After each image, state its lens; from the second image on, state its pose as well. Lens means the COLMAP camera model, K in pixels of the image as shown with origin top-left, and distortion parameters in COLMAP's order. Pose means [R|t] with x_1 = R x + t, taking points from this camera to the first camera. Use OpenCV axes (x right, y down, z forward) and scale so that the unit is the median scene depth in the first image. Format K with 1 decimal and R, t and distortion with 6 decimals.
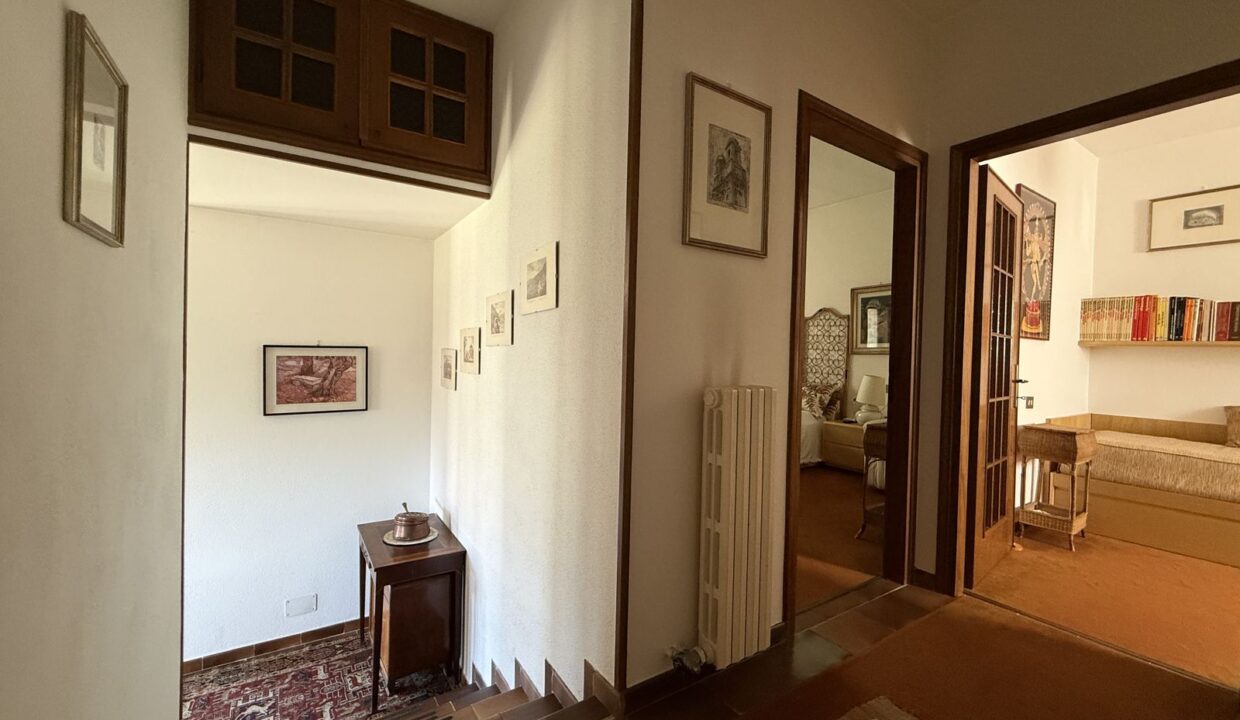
lens RADIAL K [[511.1, 0, 619.2], [0, 511.1, 349.6], [0, 0, 1]] dist [0.000367, -0.000059]
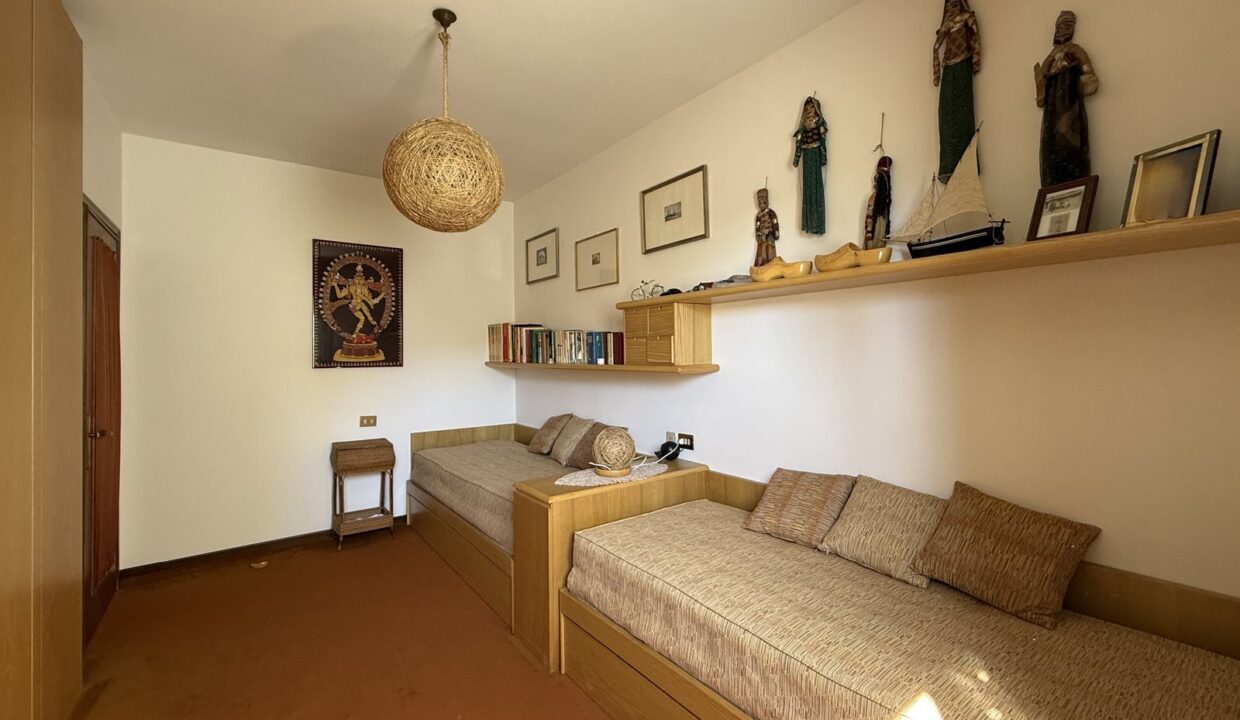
lens RADIAL K [[511.1, 0, 619.2], [0, 511.1, 349.6], [0, 0, 1]] dist [0.000367, -0.000059]
pose [[0.999261, -0.034413, 0.017148, 1.304476], [0.034469, 0.999401, -0.002967, -0.033865], [-0.017035, 0.003555, 0.999849, -0.183695]]
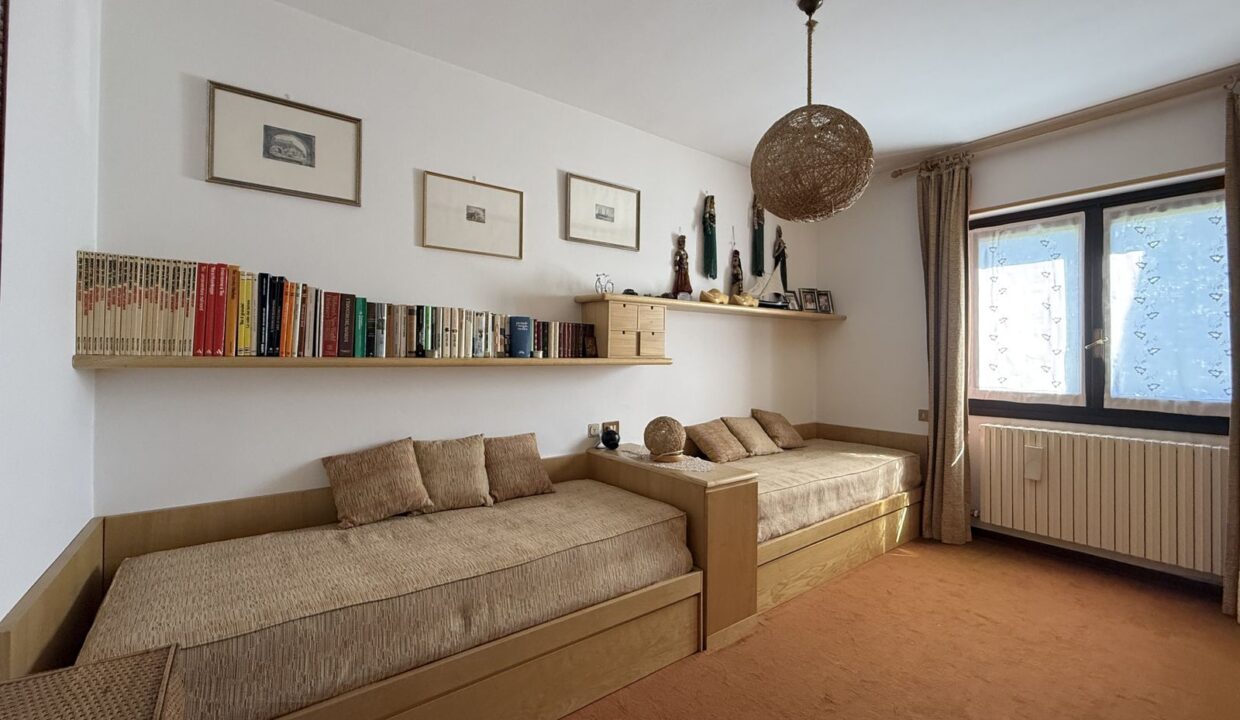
lens RADIAL K [[521.4, 0, 620.0], [0, 521.4, 360.0], [0, 0, 1]] dist [0.001113, -0.000017]
pose [[-0.035017, -0.032588, 0.998855, 0.519903], [-0.013518, 0.999392, 0.032132, -0.035484], [-0.999295, -0.012377, -0.035436, 0.641613]]
